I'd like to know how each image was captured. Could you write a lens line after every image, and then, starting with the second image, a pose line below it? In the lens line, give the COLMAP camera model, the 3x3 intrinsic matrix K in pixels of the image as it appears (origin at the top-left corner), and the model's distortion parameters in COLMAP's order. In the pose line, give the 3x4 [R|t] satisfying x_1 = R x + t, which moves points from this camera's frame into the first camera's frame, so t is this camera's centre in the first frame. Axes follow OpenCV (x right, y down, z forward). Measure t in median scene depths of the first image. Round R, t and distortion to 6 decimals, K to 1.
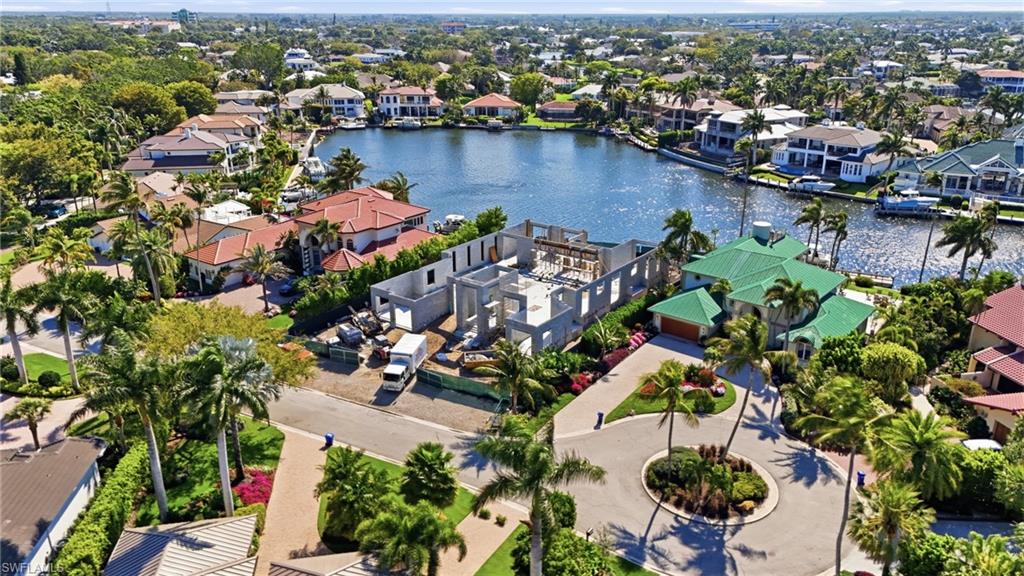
lens RADIAL K [[751.6, 0, 519.3], [0, 751.6, 290.5], [0, 0, 1]] dist [0.073897, -0.071144]
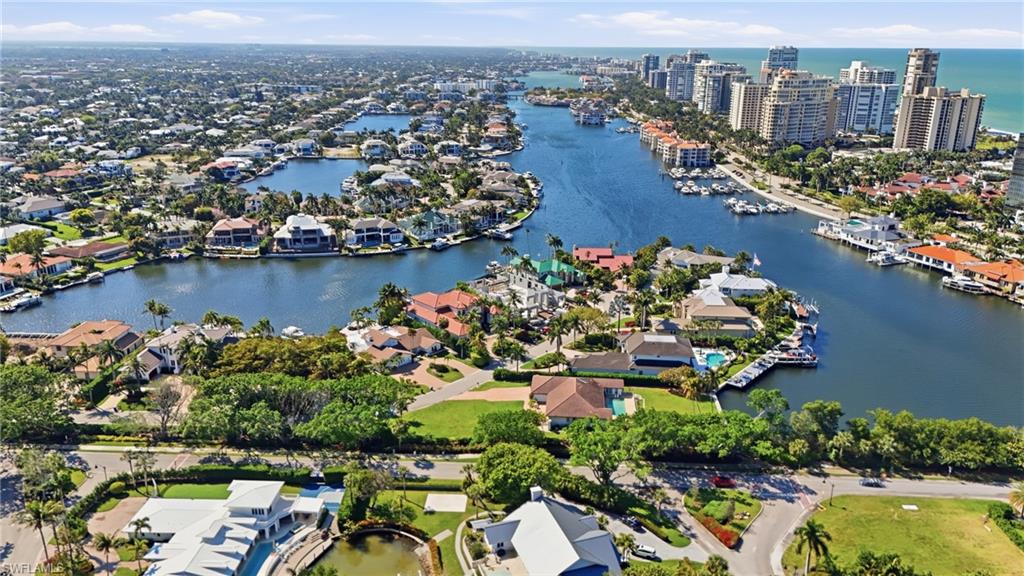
lens RADIAL K [[751.6, 0, 519.5], [0, 751.6, 293.2], [0, 0, 1]] dist [0.073897, -0.071144]
pose [[0.217122, -0.304524, 0.927428, -1.485966], [0.326981, 0.917894, 0.224843, -0.369530], [-0.919751, 0.254433, 0.298868, 0.073602]]
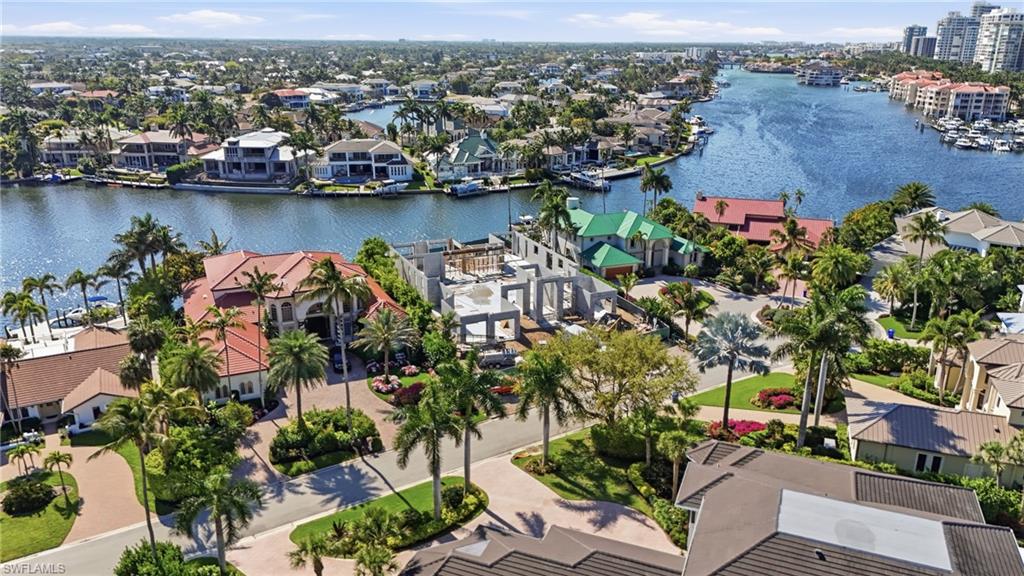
lens RADIAL K [[751.6, 0, 515.9], [0, 751.6, 295.0], [0, 0, 1]] dist [0.073897, -0.071144]
pose [[0.493680, -0.274303, 0.825250, -0.529598], [0.292224, 0.946098, 0.139657, -0.081639], [-0.819076, 0.172212, 0.547228, 0.195927]]
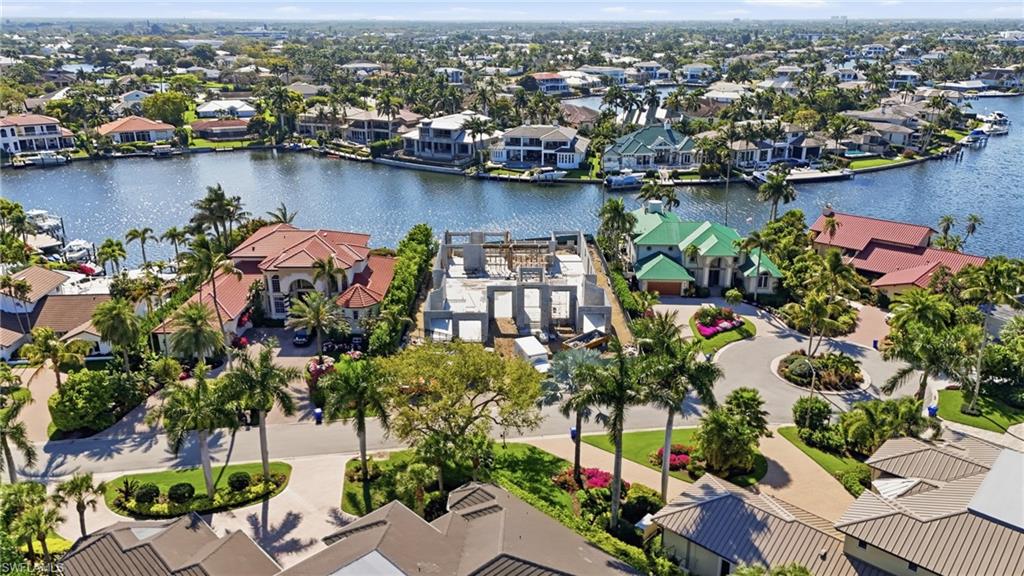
lens RADIAL K [[751.6, 0, 514.3], [0, 751.6, 292.2], [0, 0, 1]] dist [0.073897, -0.071144]
pose [[0.804925, -0.200910, 0.558329, -0.354413], [0.203211, 0.977372, 0.058736, -0.034632], [-0.557496, 0.066181, 0.827538, 0.040233]]
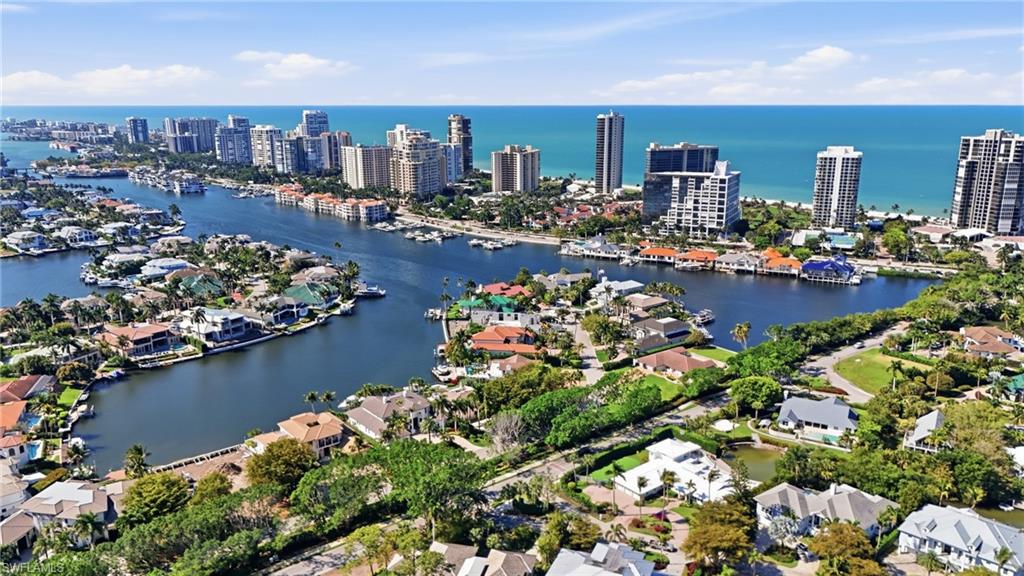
lens RADIAL K [[751.6, 0, 515.8], [0, 751.6, 284.3], [0, 0, 1]] dist [0.073897, -0.071144]
pose [[-0.483983, -0.204897, 0.850752, -1.722887], [0.303465, 0.872572, 0.382789, -0.875958], [-0.820774, 0.443437, -0.360131, 1.227415]]
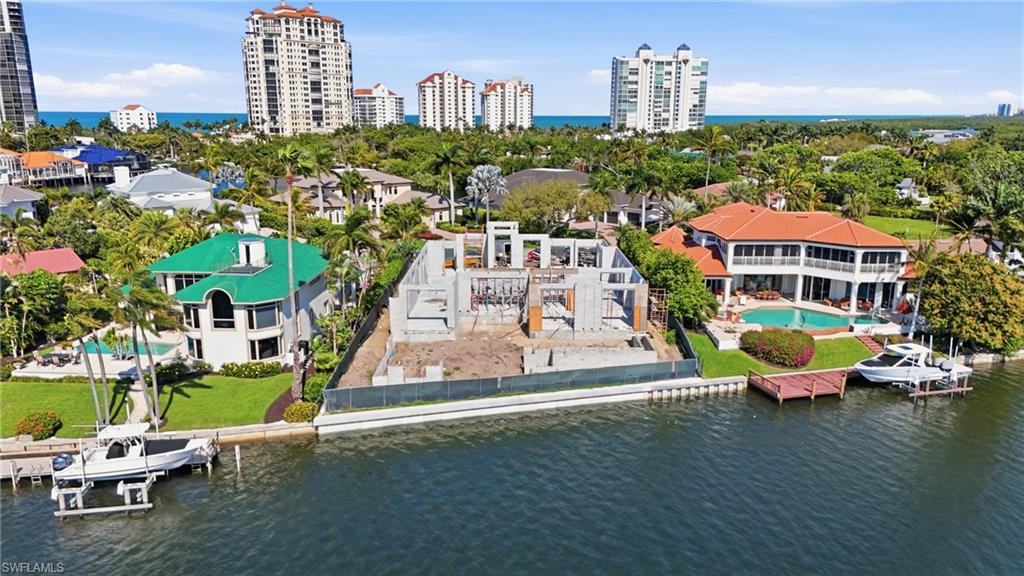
lens RADIAL K [[751.6, 0, 518.3], [0, 751.6, 289.1], [0, 0, 1]] dist [0.073897, -0.071144]
pose [[-0.804674, 0.129246, -0.579479, 0.295338], [-0.209109, 0.851783, 0.480352, -0.240227], [0.555674, 0.507701, -0.658381, 0.898631]]
